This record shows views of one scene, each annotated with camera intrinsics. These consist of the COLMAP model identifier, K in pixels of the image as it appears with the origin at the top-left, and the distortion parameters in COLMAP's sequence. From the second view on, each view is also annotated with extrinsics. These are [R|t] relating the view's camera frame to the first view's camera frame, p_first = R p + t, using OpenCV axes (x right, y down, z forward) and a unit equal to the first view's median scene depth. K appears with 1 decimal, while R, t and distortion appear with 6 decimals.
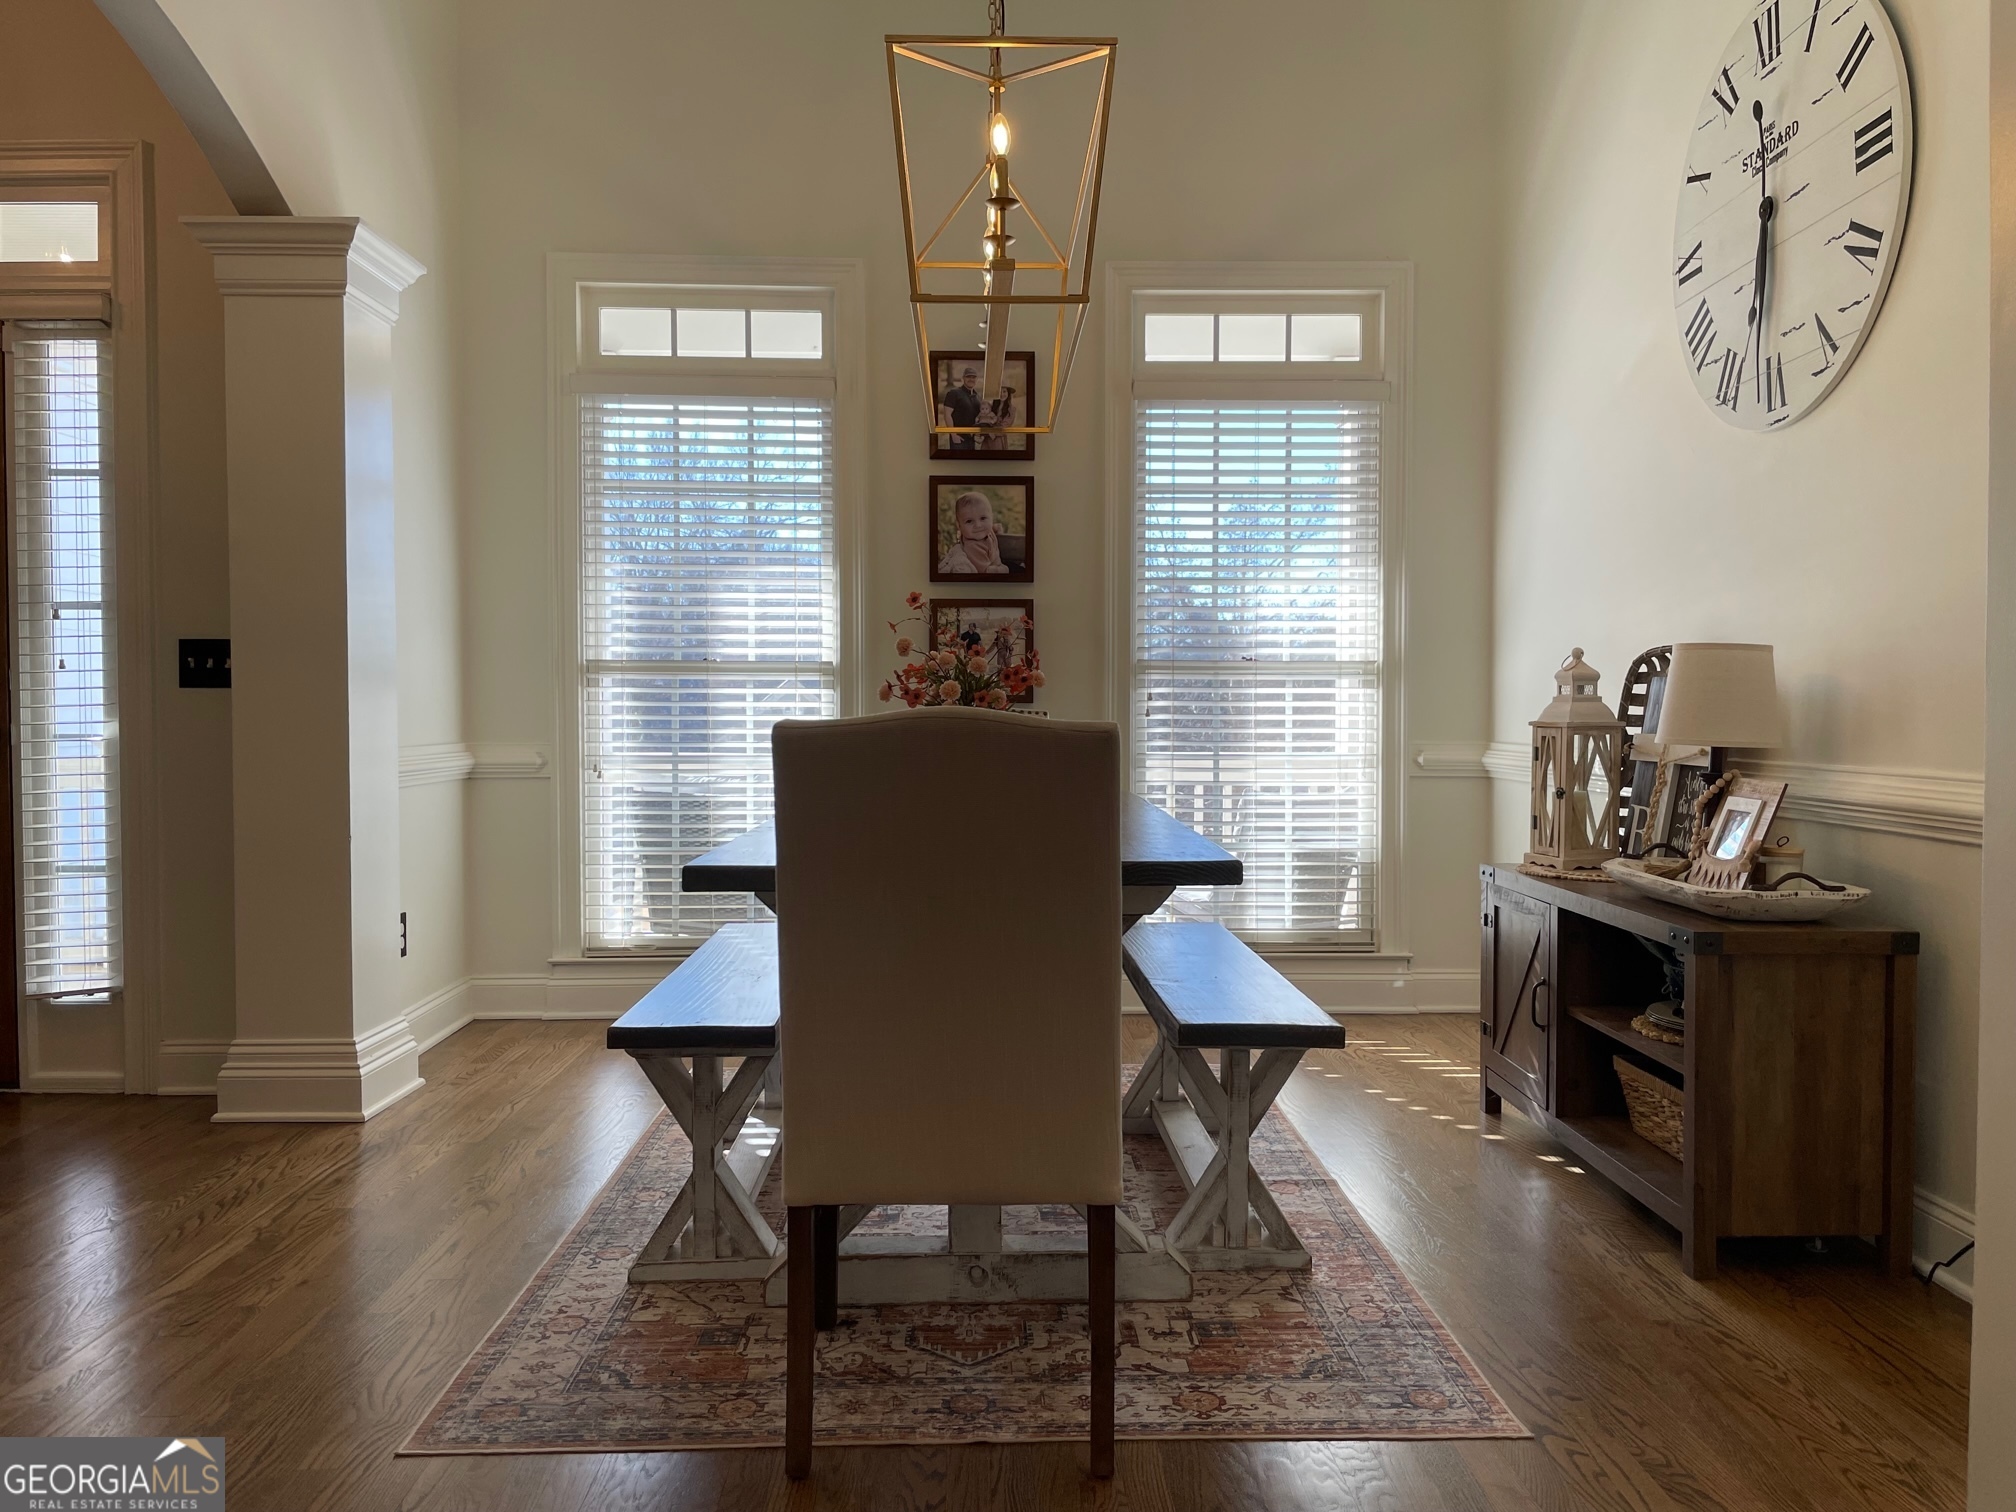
lens RADIAL K [[1513.3, 0, 1010.3], [0, 1513.3, 757.9], [0, 0, 1]] dist [0.033461, -0.011336]
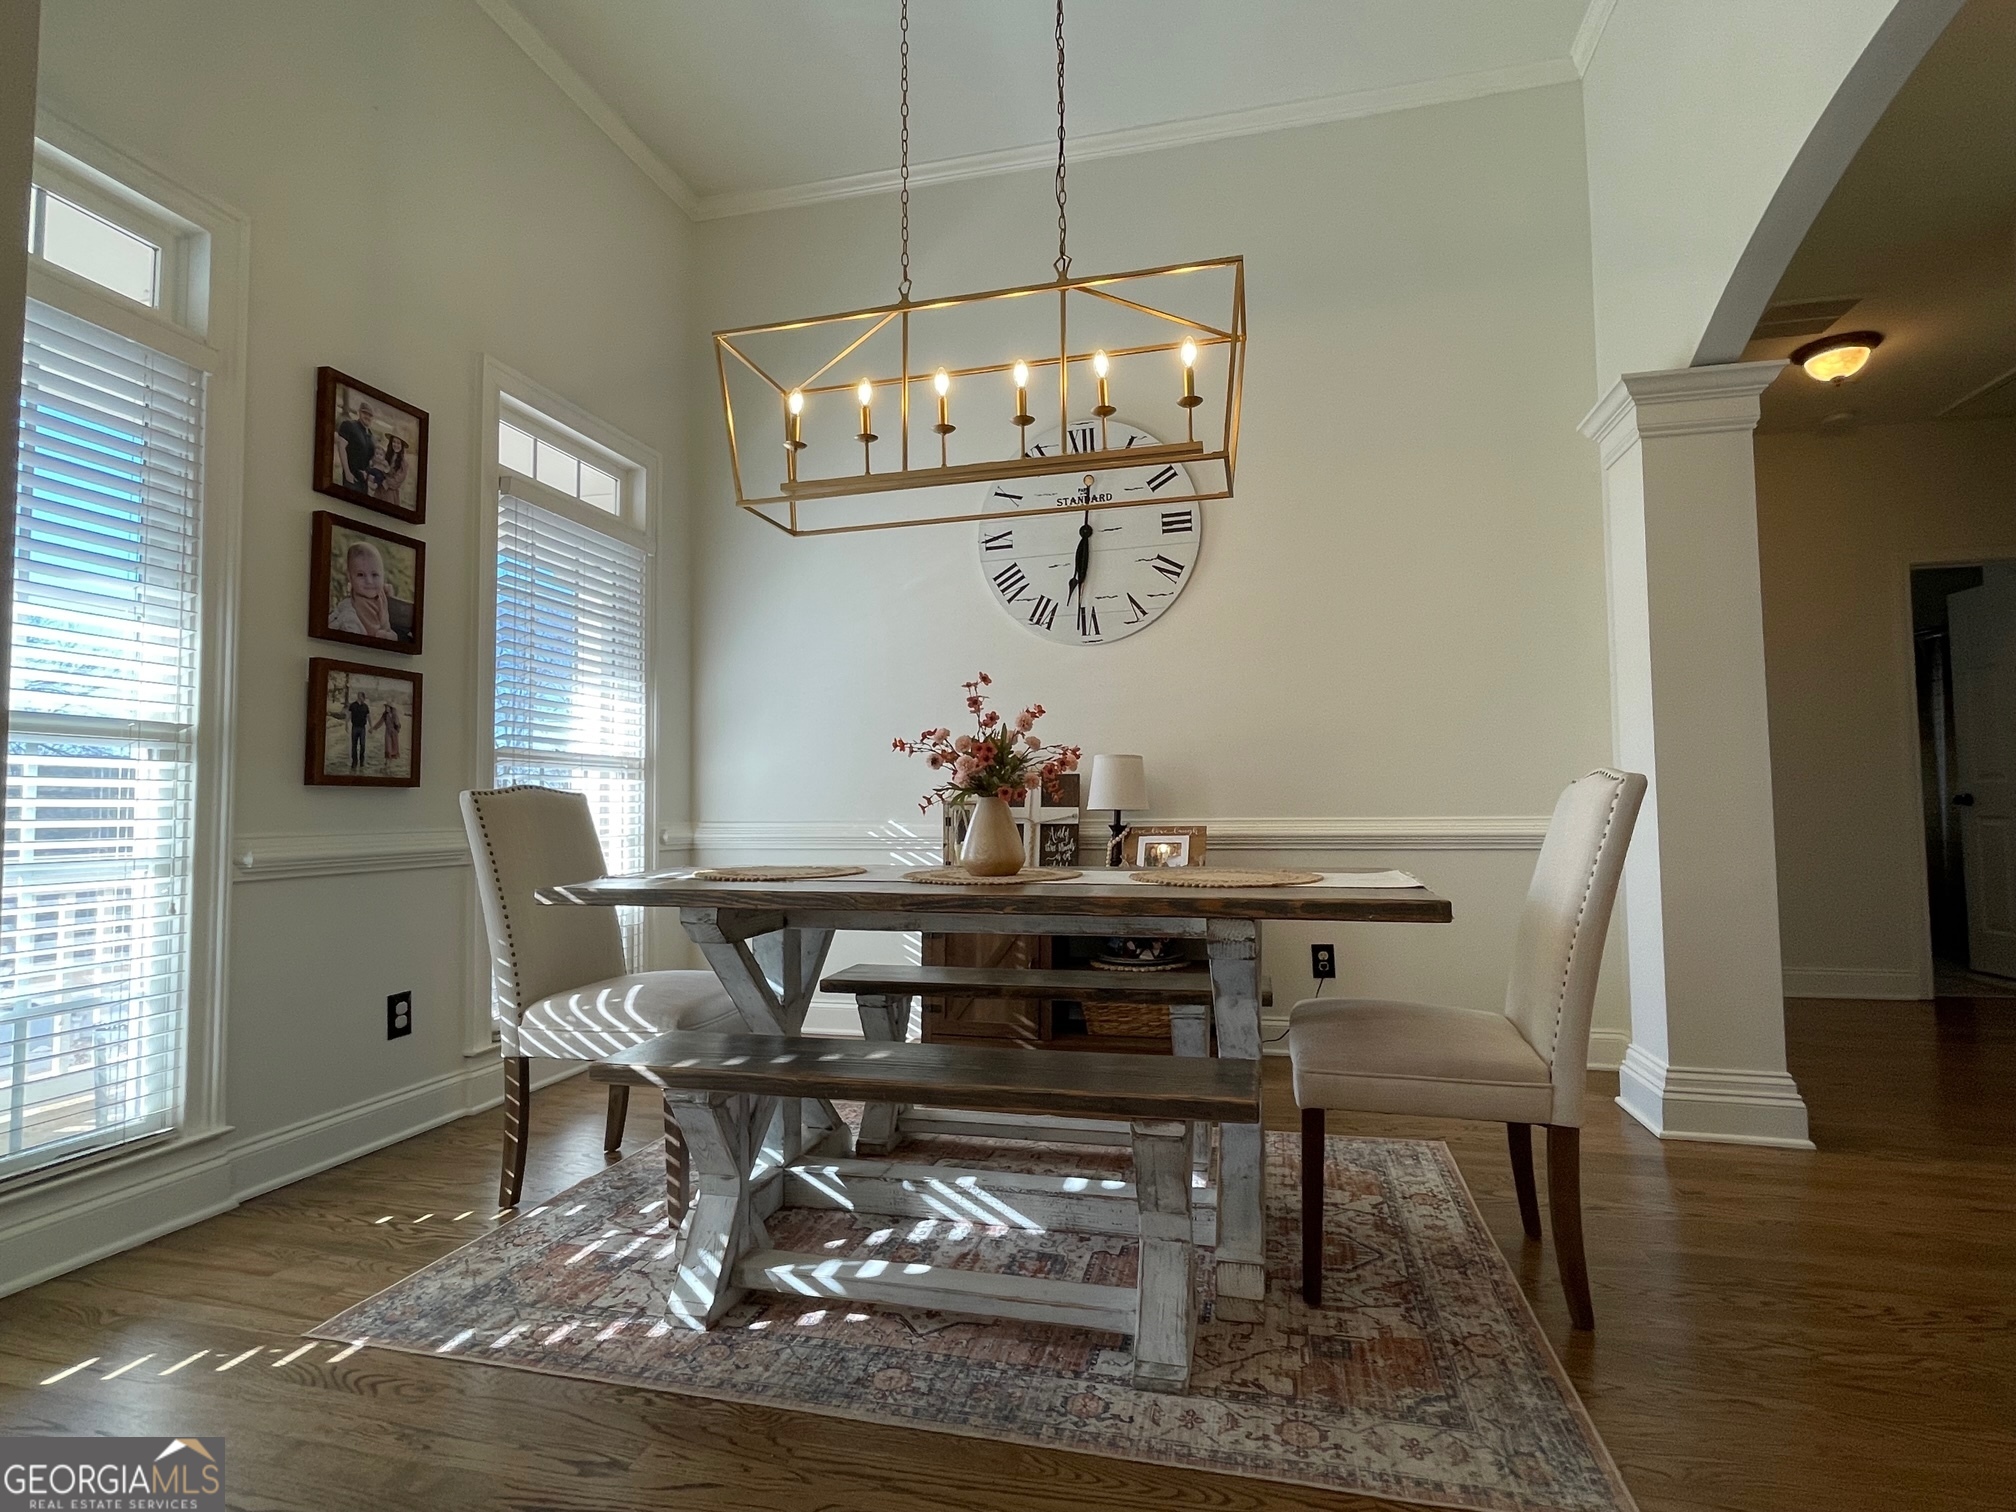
lens RADIAL K [[1012.8, 0, 1009.9], [0, 1012.8, 753.5], [0, 0, 1]] dist [-0.002867, -0.000147]
pose [[0.270185, 0.051436, 0.961434, -0.476630], [0.043199, 0.996919, -0.065474, -0.001041], [-0.961839, 0.059223, 0.267130, 0.497354]]
